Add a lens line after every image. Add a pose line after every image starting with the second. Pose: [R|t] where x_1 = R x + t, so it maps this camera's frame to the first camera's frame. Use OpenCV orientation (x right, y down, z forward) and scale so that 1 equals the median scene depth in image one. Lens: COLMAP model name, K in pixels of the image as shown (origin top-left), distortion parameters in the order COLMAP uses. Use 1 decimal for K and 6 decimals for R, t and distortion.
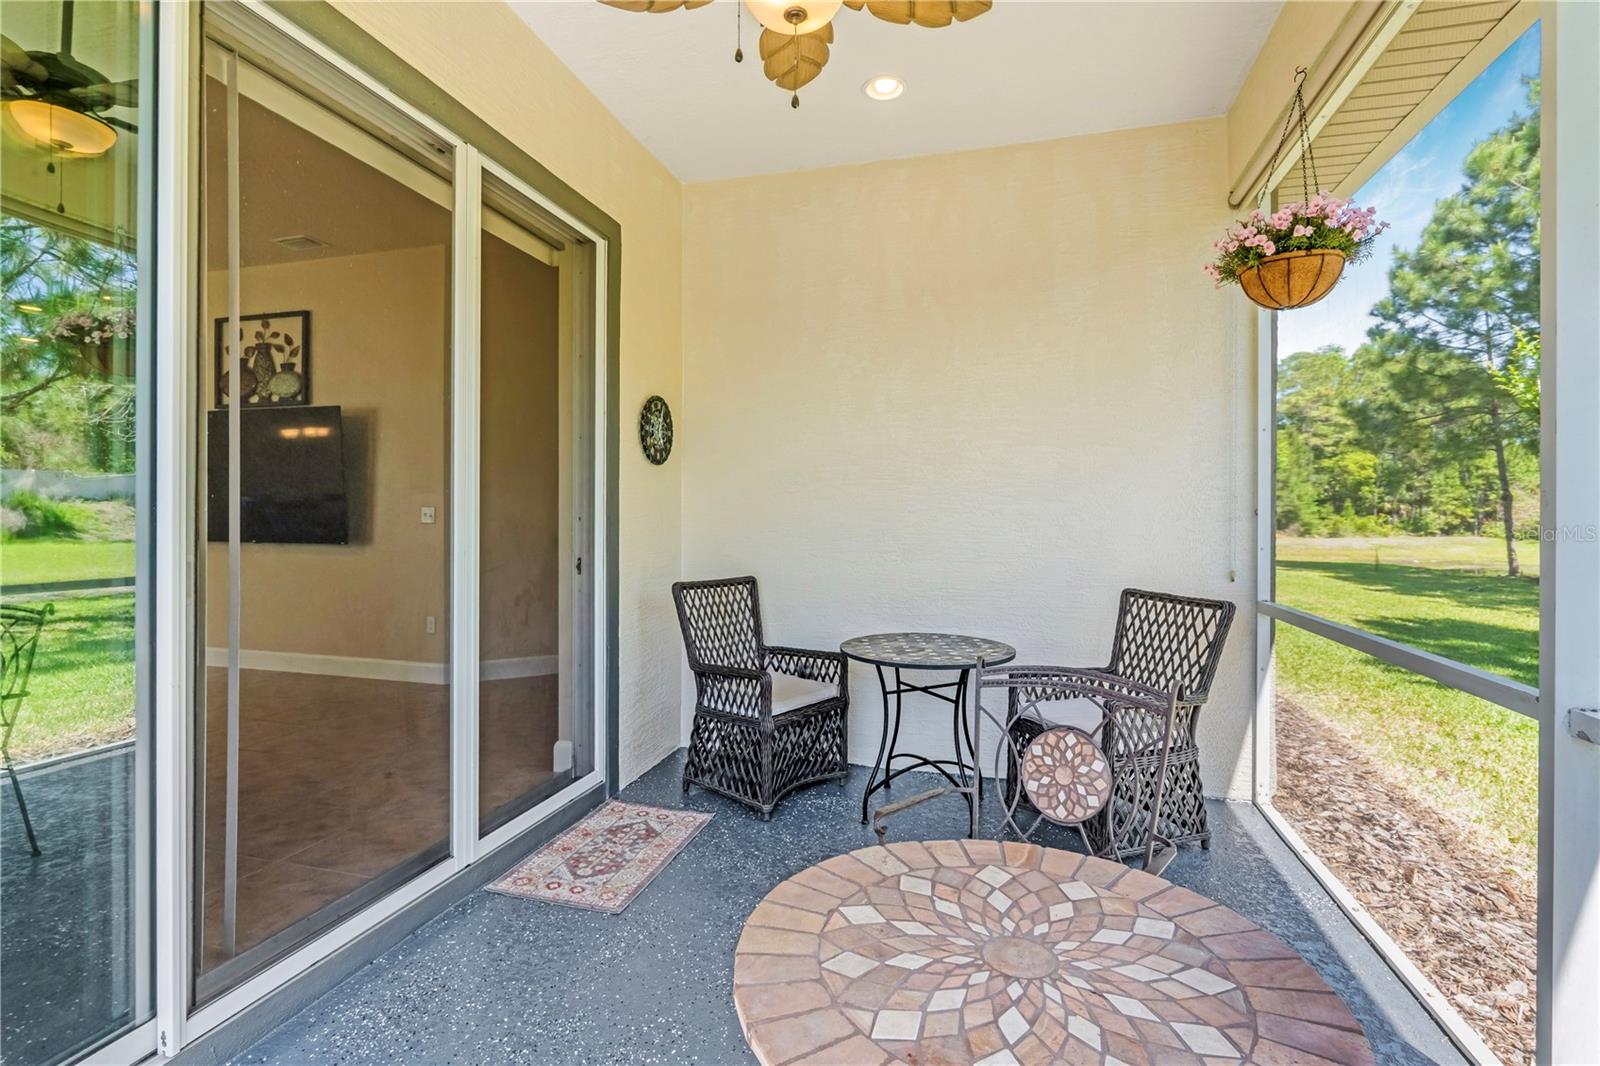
lens RADIAL K [[738.8, 0, 802.8], [0, 738.8, 519.4], [0, 0, 1]] dist [-0.006870, -0.000500]
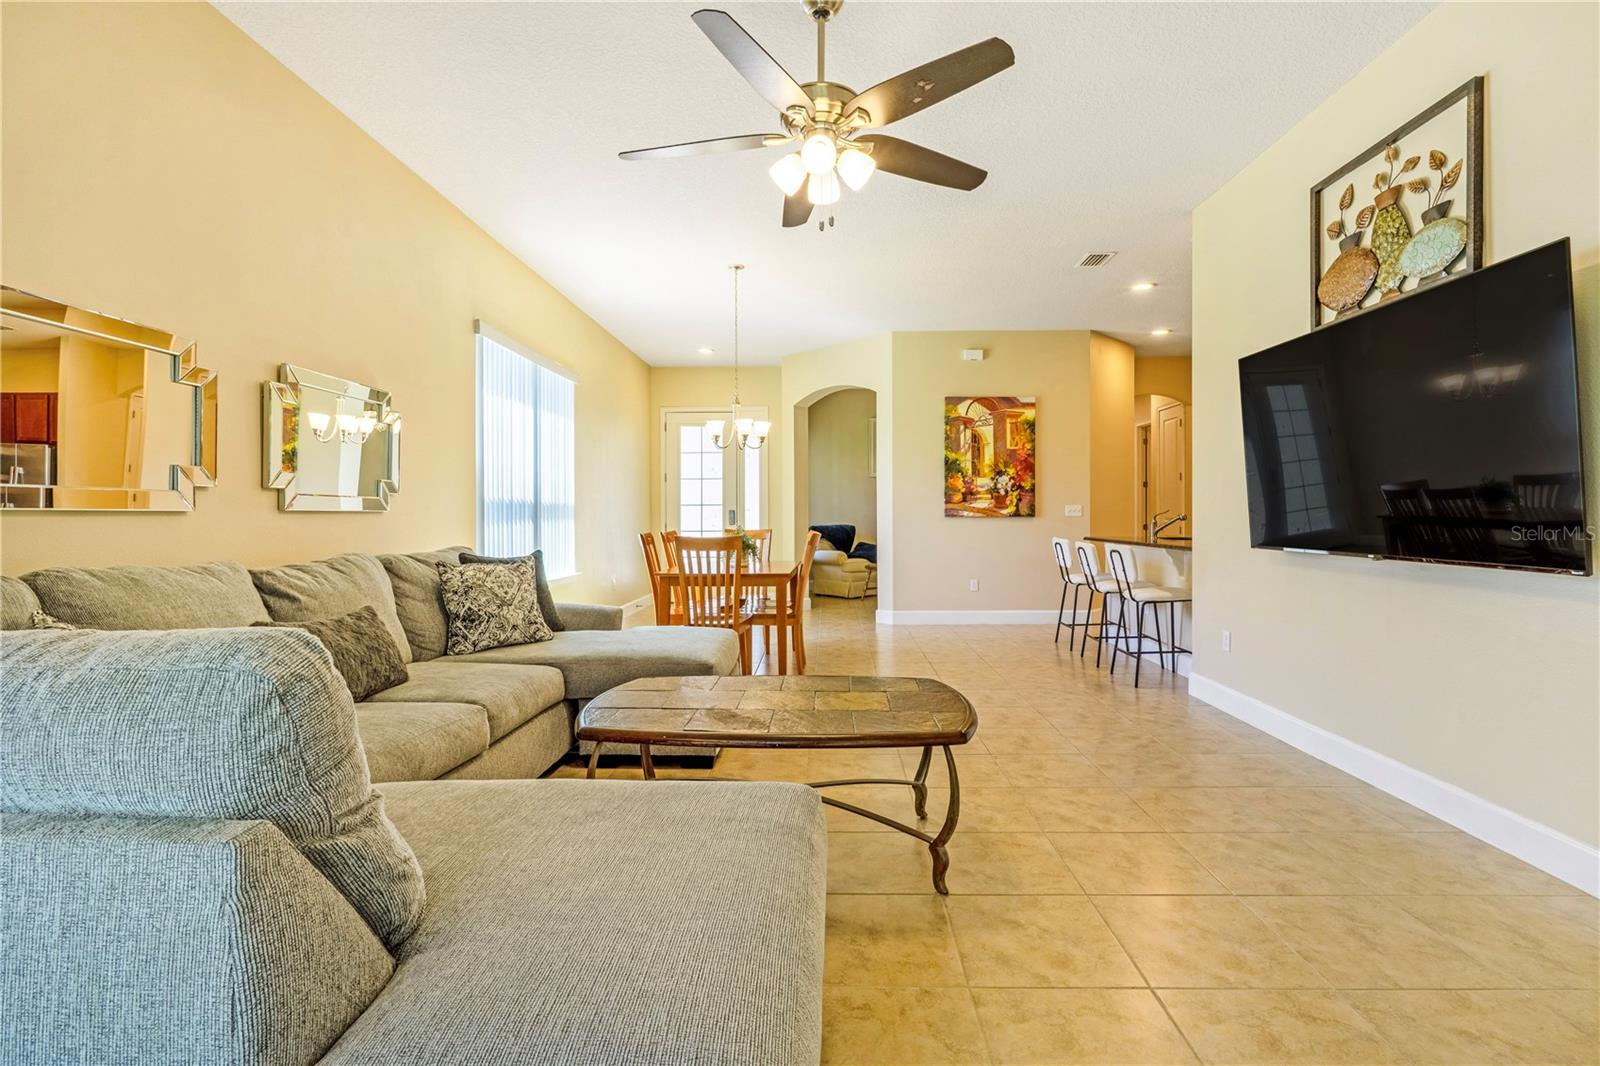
lens RADIAL K [[738.8, 0, 805.9], [0, 738.8, 517.2], [0, 0, 1]] dist [-0.006870, -0.000500]
pose [[0.231037, 0.003231, -0.972940, -0.313790], [-0.002297, 0.999994, 0.002775, -0.002962], [0.972942, 0.001593, 0.231043, 0.468922]]
